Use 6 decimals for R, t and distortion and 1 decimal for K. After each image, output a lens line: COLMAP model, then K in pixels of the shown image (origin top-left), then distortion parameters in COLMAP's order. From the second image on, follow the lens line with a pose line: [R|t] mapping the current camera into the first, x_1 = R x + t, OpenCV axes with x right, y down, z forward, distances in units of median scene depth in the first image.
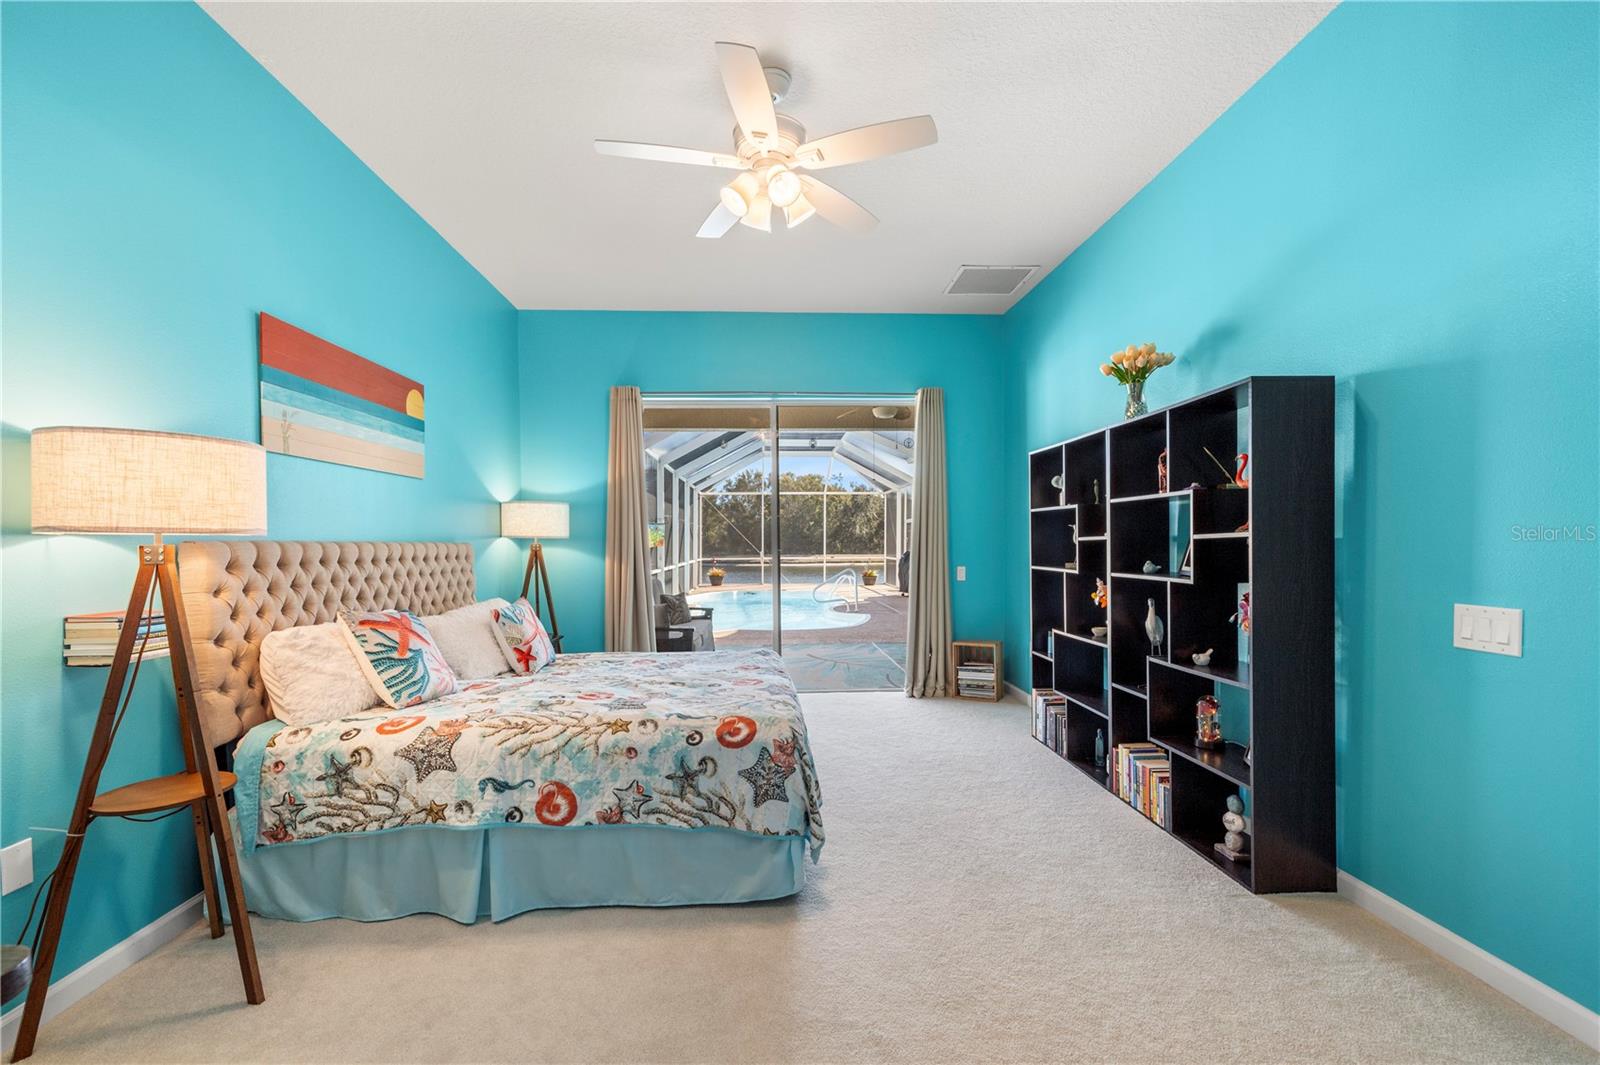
lens RADIAL K [[678.9, 0, 799.8], [0, 678.9, 564.1], [0, 0, 1]] dist [-0.000403, 0.000126]
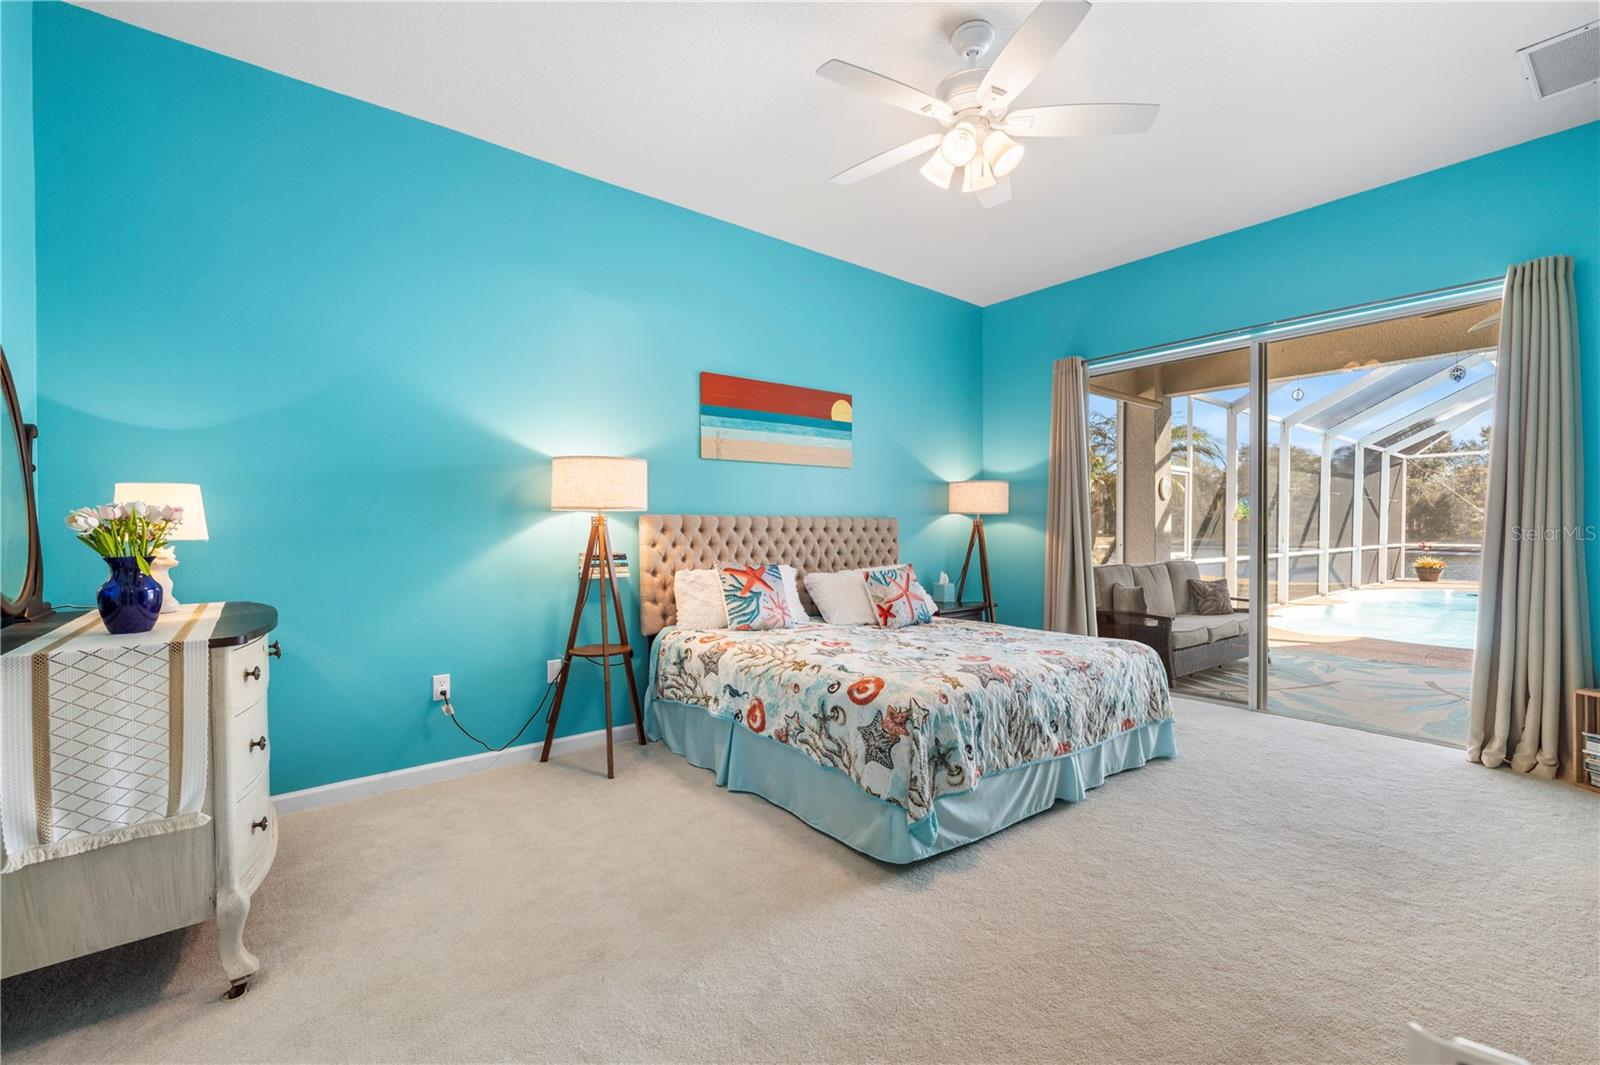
lens RADIAL K [[671.3, 0, 798.0], [0, 671.3, 533.2], [0, 0, 1]] dist [-0.000047, 0.000184]
pose [[0.589207, 0.015975, -0.807824, 0.701477], [-0.028370, 0.999597, -0.000926, 0.004216], [0.807484, 0.023464, 0.589423, 0.291048]]
